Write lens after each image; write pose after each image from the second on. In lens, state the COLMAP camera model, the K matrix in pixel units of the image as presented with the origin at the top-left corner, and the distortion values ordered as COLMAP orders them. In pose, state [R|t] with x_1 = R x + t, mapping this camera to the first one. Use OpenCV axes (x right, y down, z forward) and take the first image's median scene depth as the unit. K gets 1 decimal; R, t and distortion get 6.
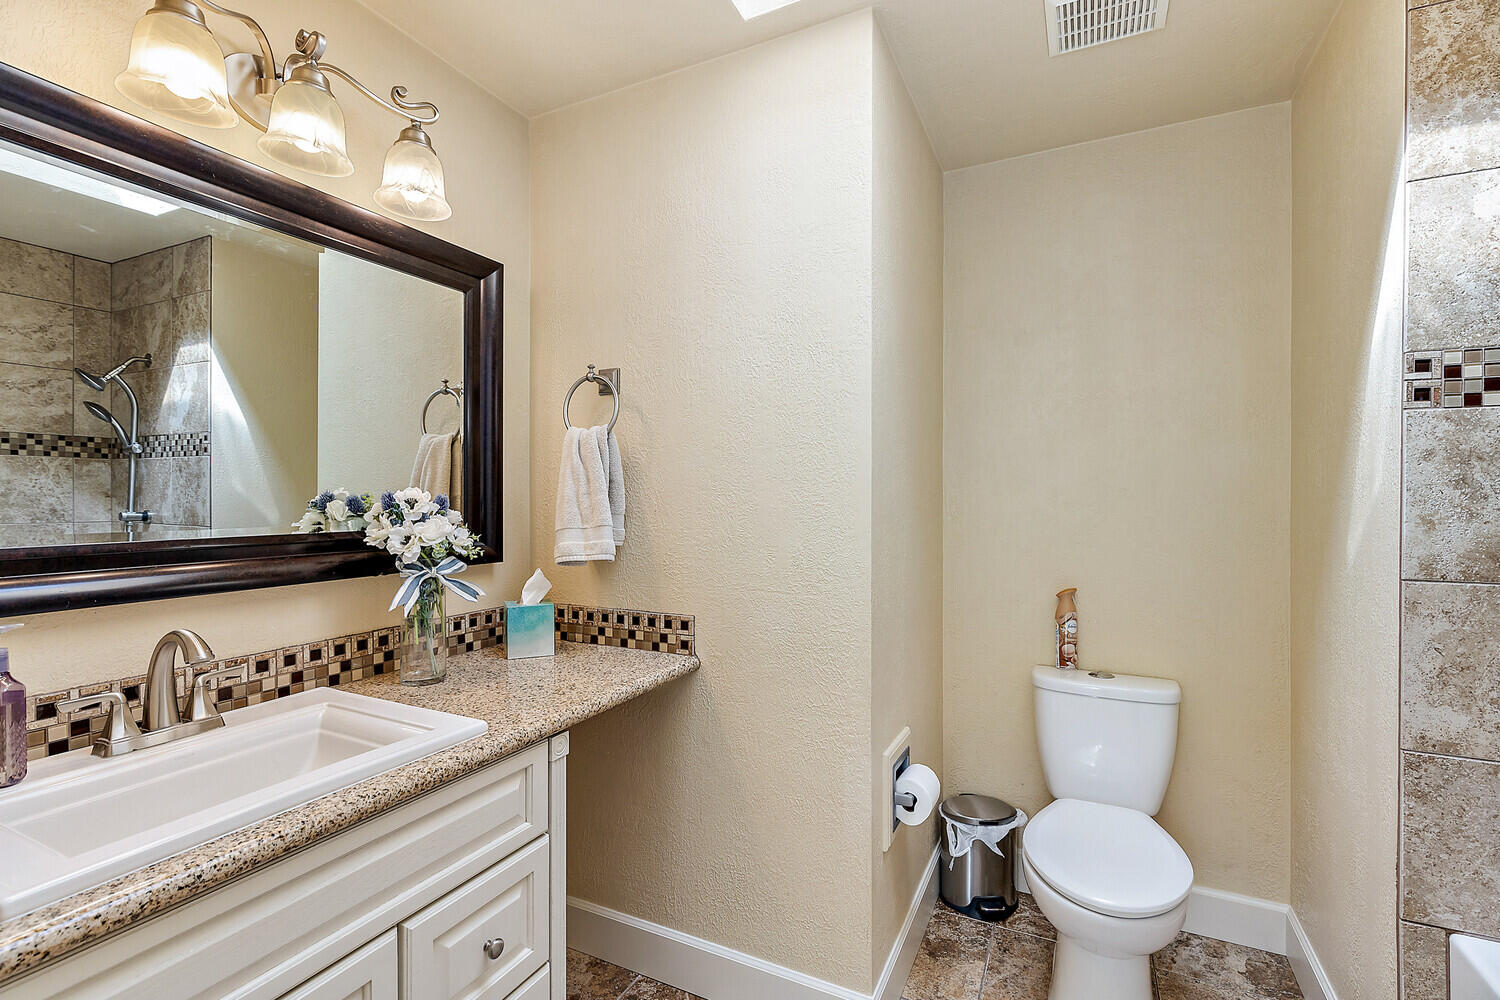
lens RADIAL K [[682.0, 0, 751.8], [0, 682.0, 498.0], [0, 0, 1]] dist [0.002446, 0.000164]
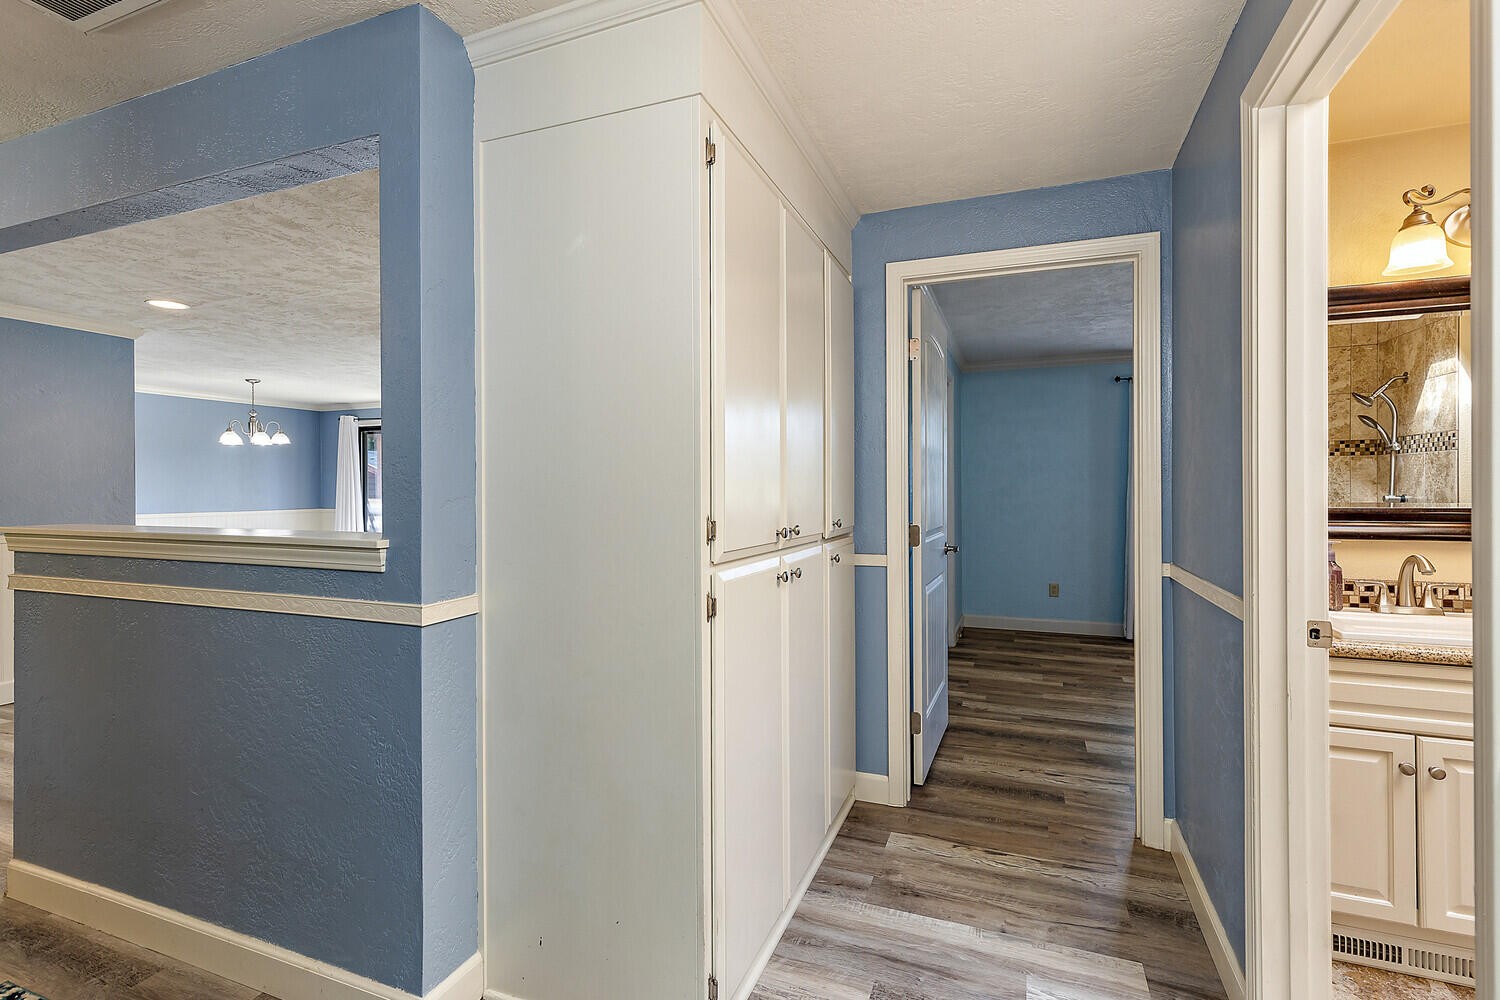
lens RADIAL K [[688.7, 0, 754.4], [0, 688.7, 491.6], [0, 0, 1]] dist [0.000165, 0.000166]
pose [[0.085585, 0.007391, -0.996303, 0.306009], [0.002269, 0.999968, 0.007613, 0.000303], [0.996328, -0.002912, 0.085565, -0.333790]]
